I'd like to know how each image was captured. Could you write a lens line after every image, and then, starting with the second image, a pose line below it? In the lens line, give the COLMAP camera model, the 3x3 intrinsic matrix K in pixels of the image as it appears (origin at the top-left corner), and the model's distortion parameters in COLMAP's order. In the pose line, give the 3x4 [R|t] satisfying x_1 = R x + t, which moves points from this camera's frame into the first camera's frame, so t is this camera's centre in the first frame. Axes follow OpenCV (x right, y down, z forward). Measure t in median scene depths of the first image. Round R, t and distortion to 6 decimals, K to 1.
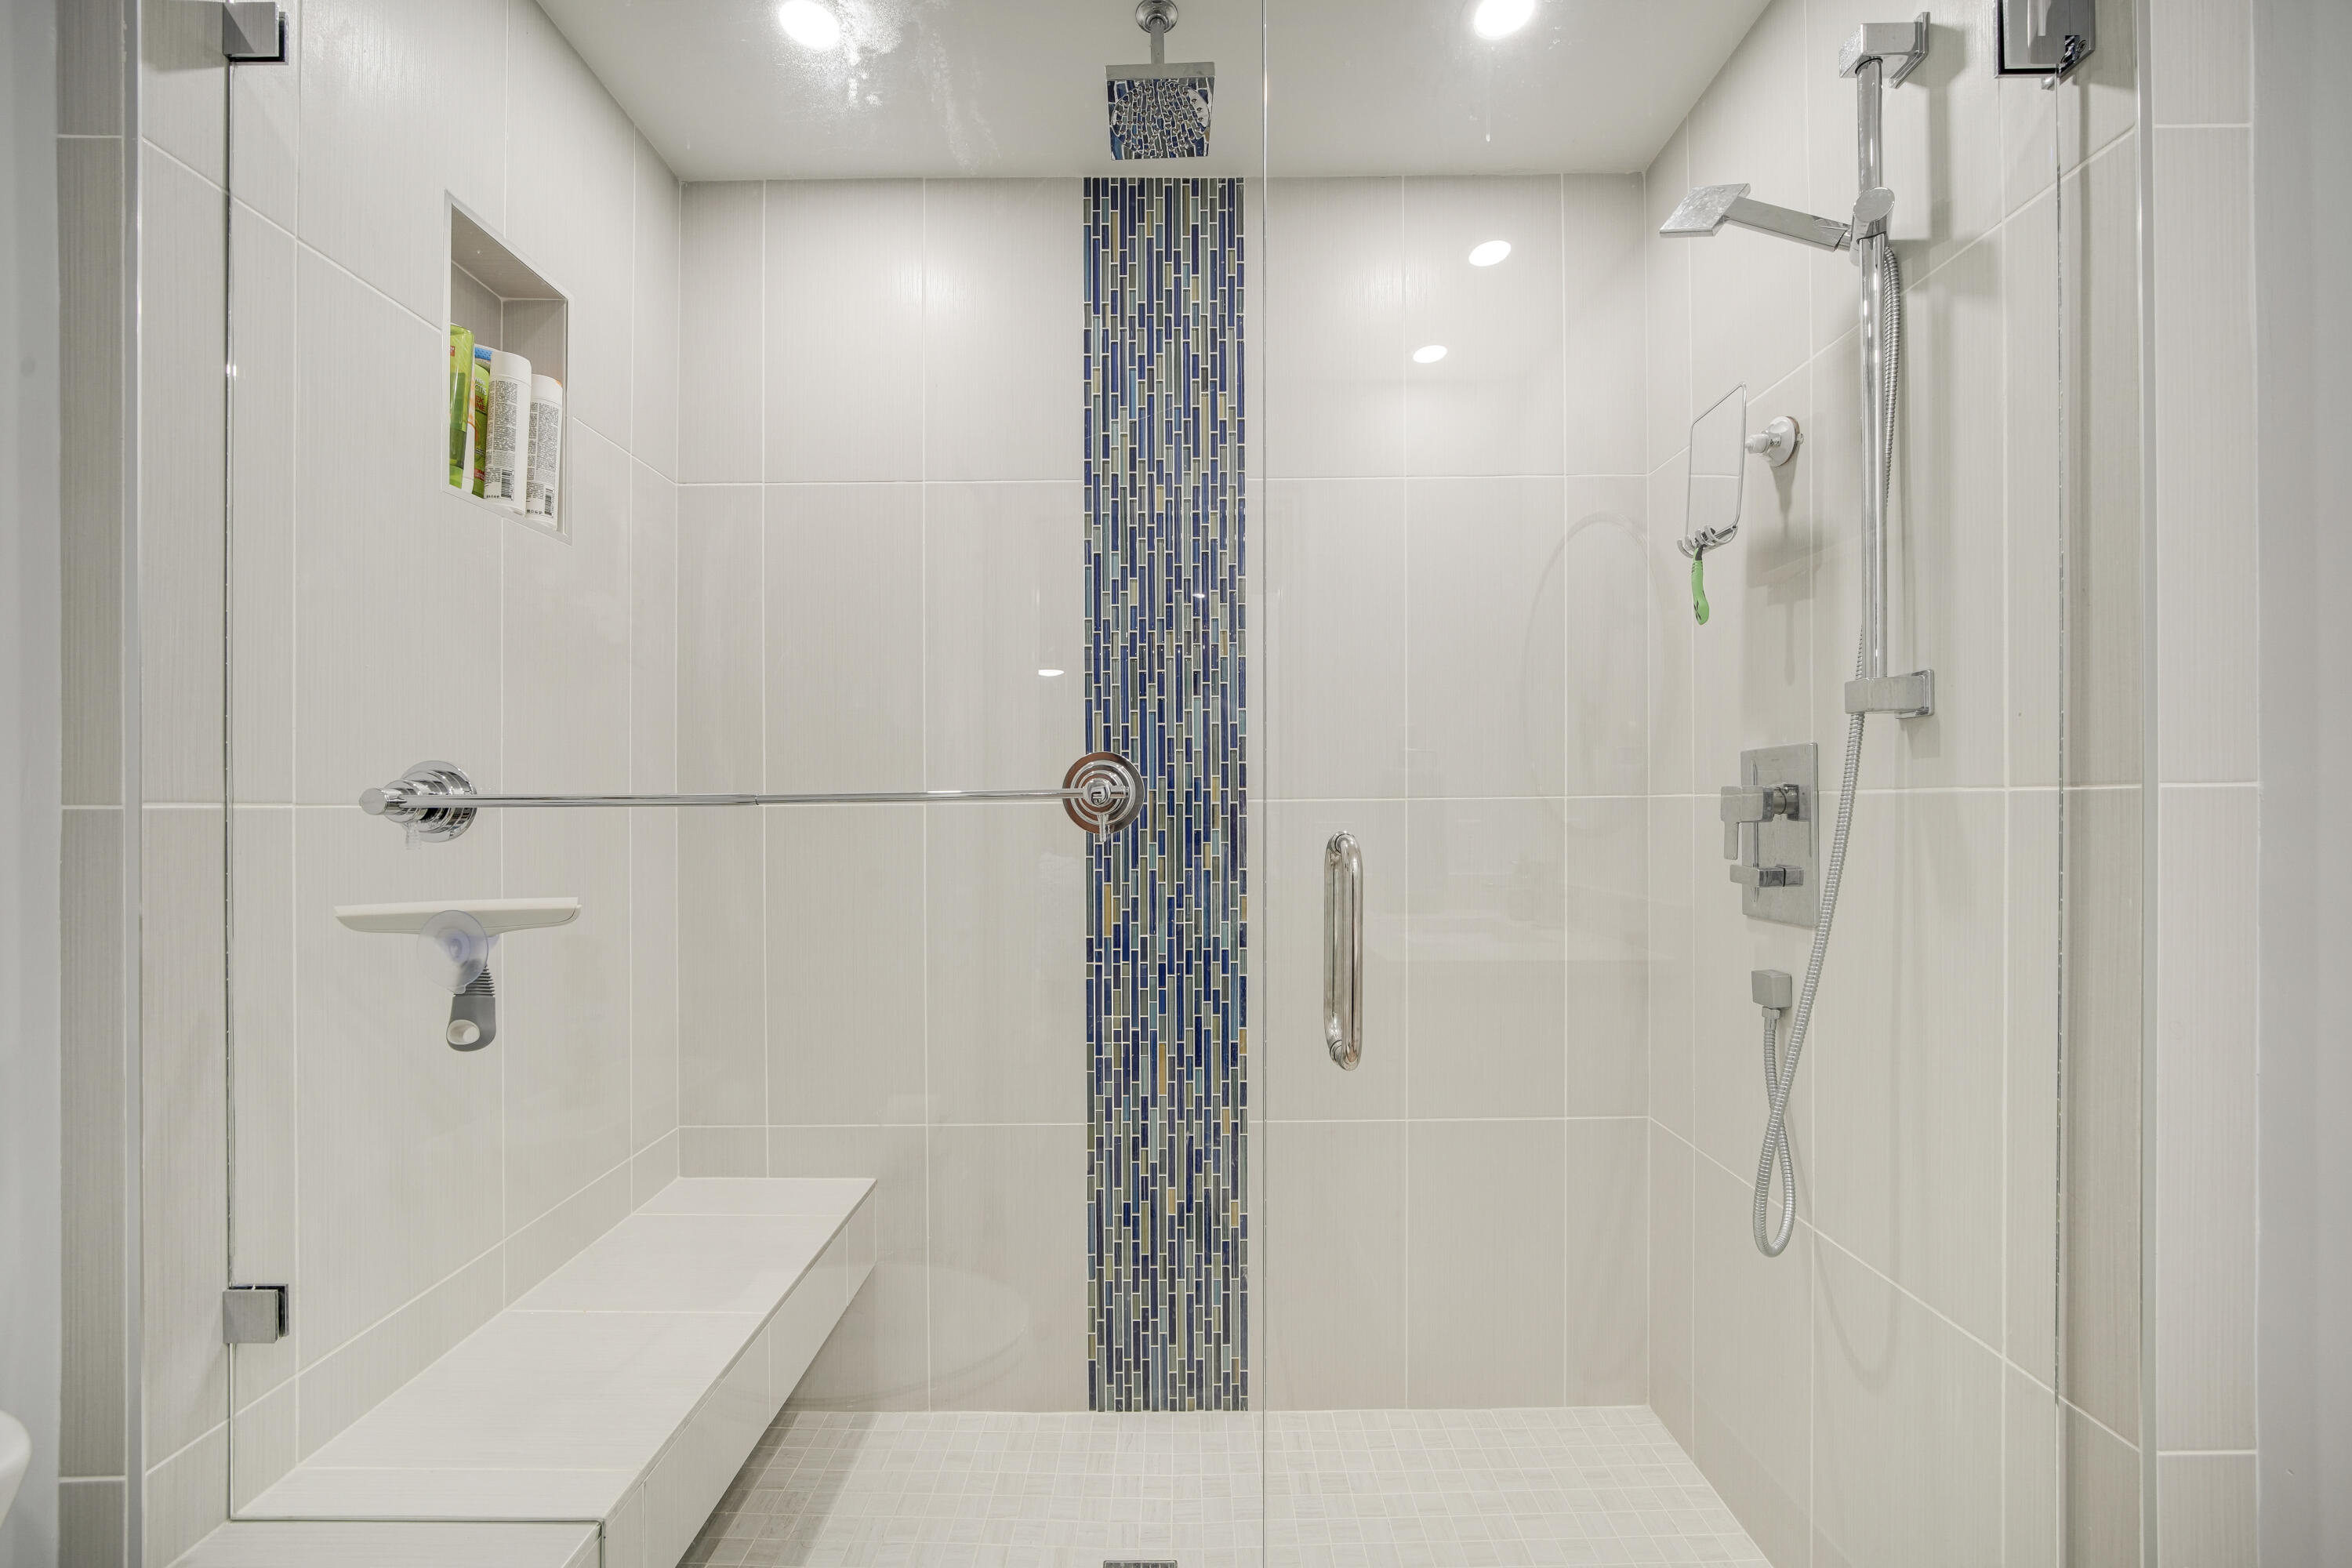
lens RADIAL K [[909.0, 0, 1172.8], [0, 909.0, 801.0], [0, 0, 1]] dist [-0.009060, 0.000034]
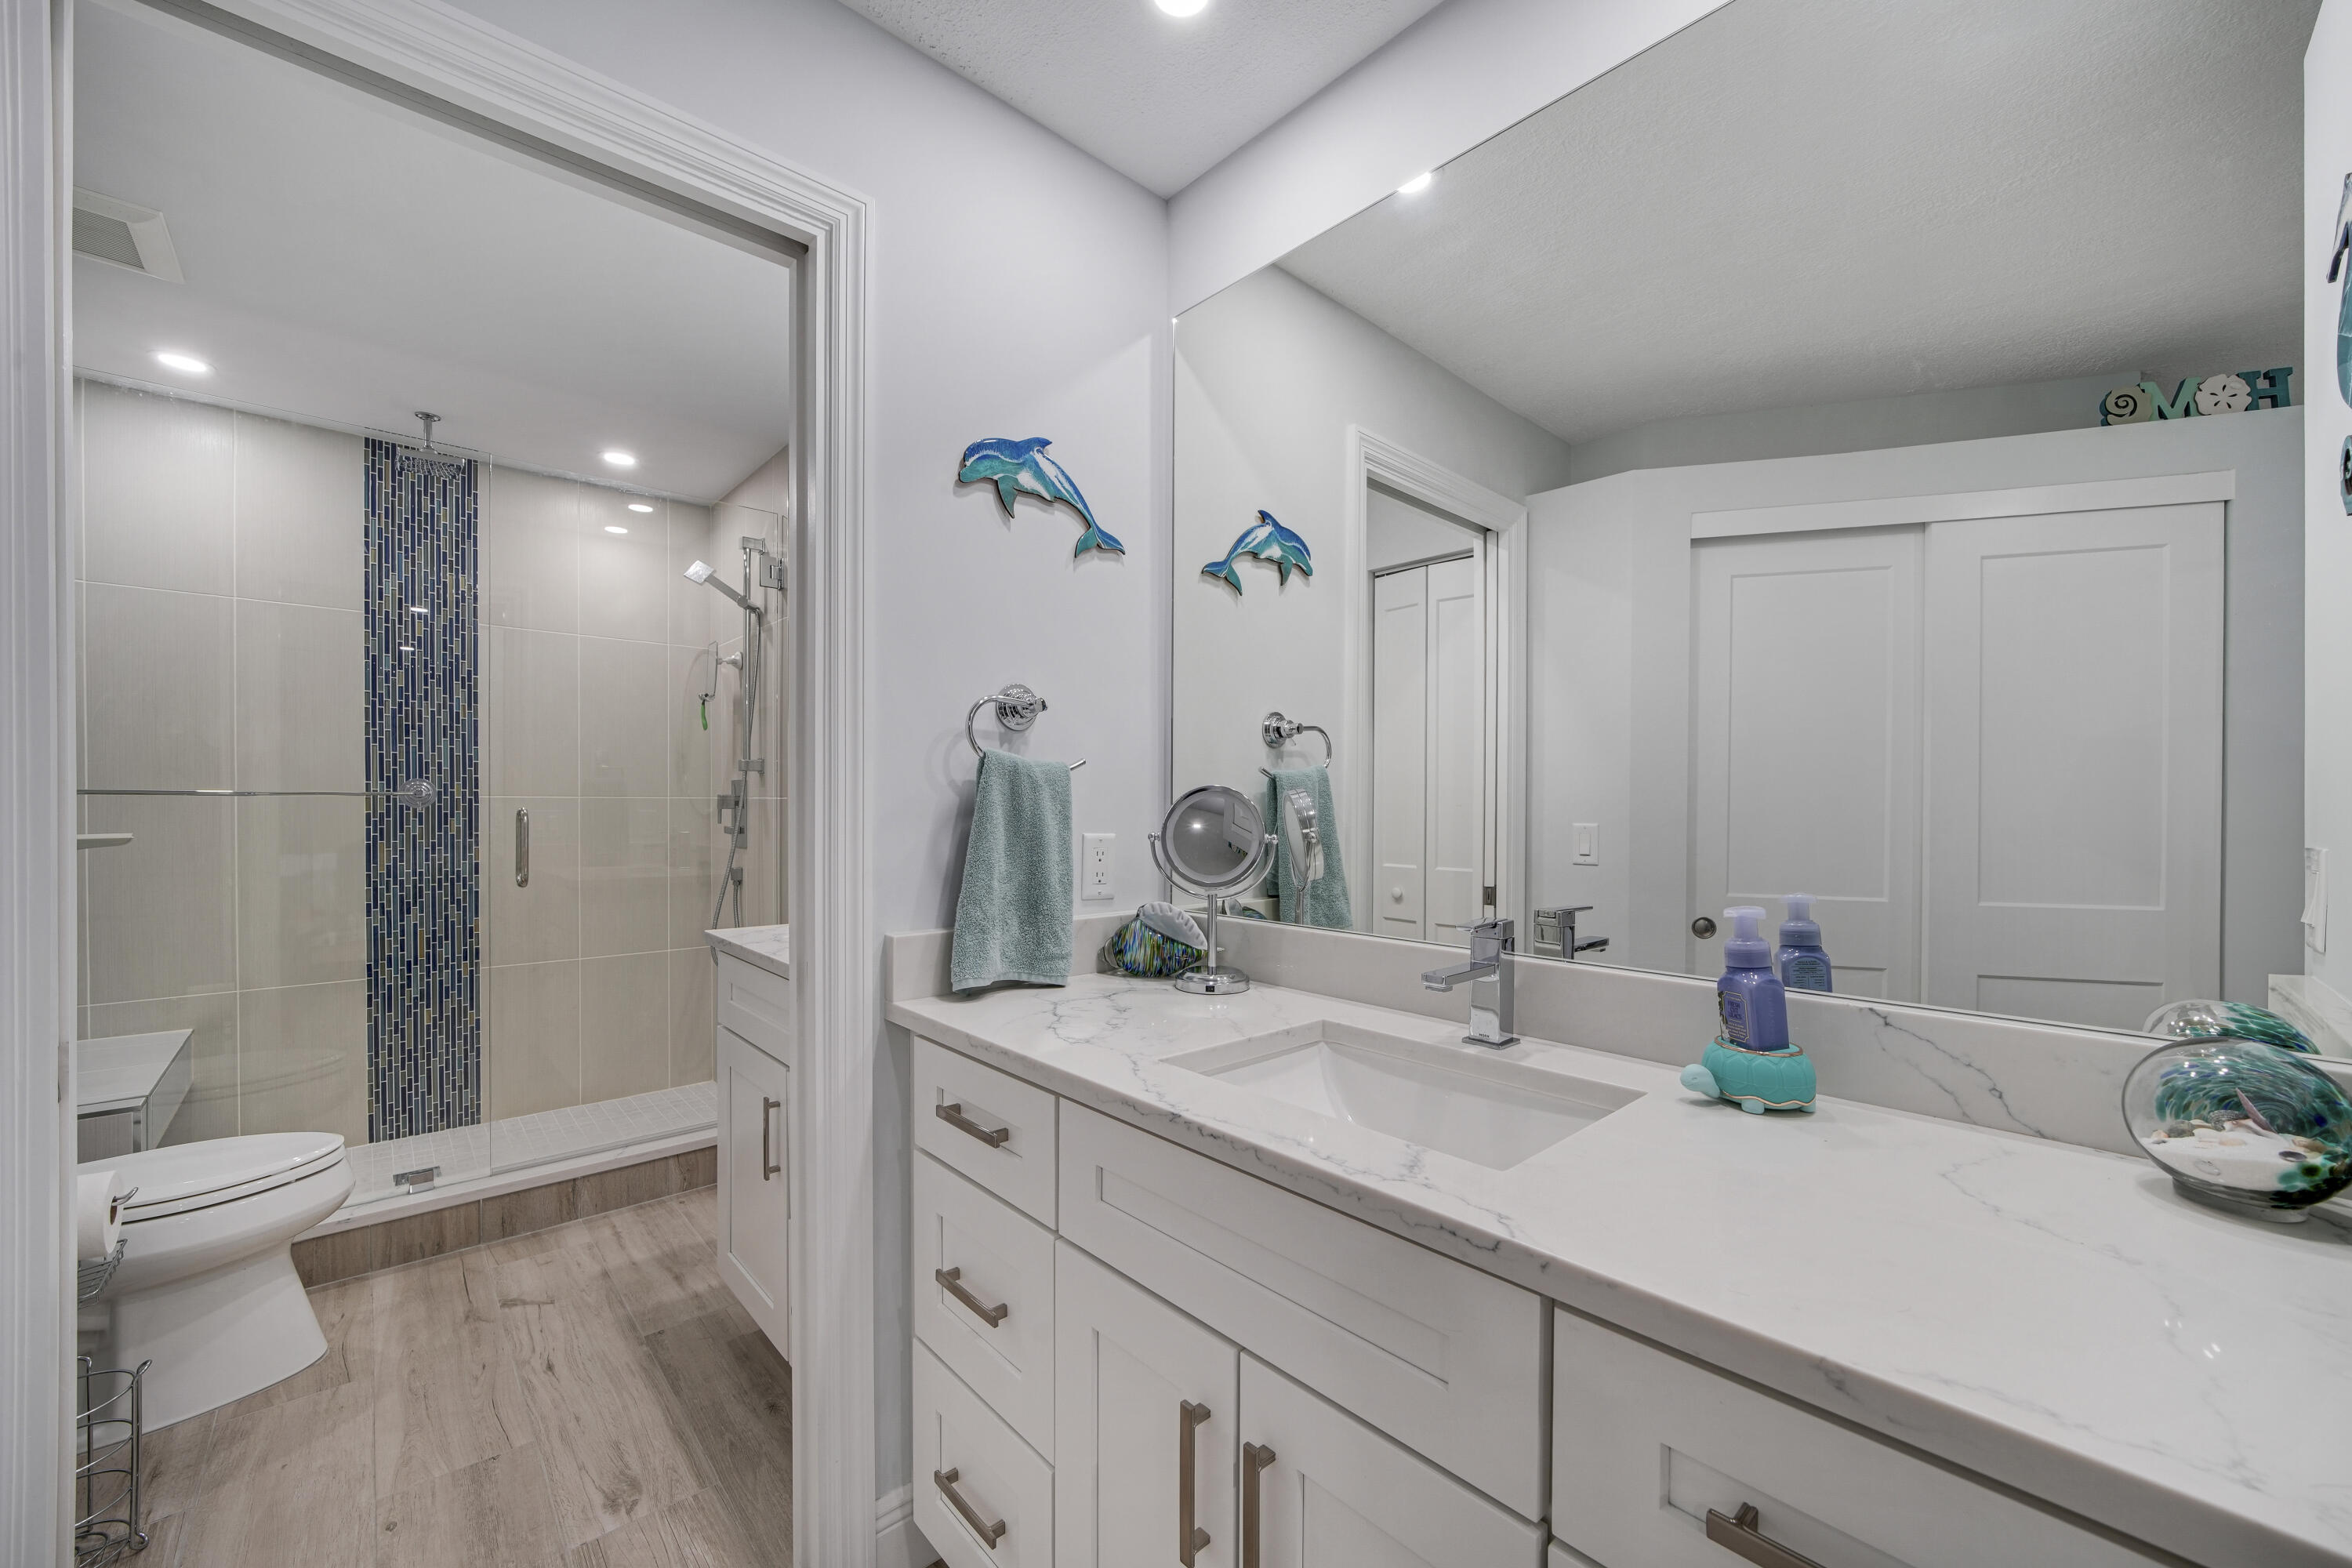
lens RADIAL K [[909.0, 0, 1161.1], [0, 909.0, 816.6], [0, 0, 1]] dist [-0.009060, 0.000034]
pose [[0.746194, -0.001806, 0.665726, -0.109631], [-0.009554, 0.999864, 0.013420, 0.003098], [-0.665660, -0.016374, 0.746075, -1.319944]]
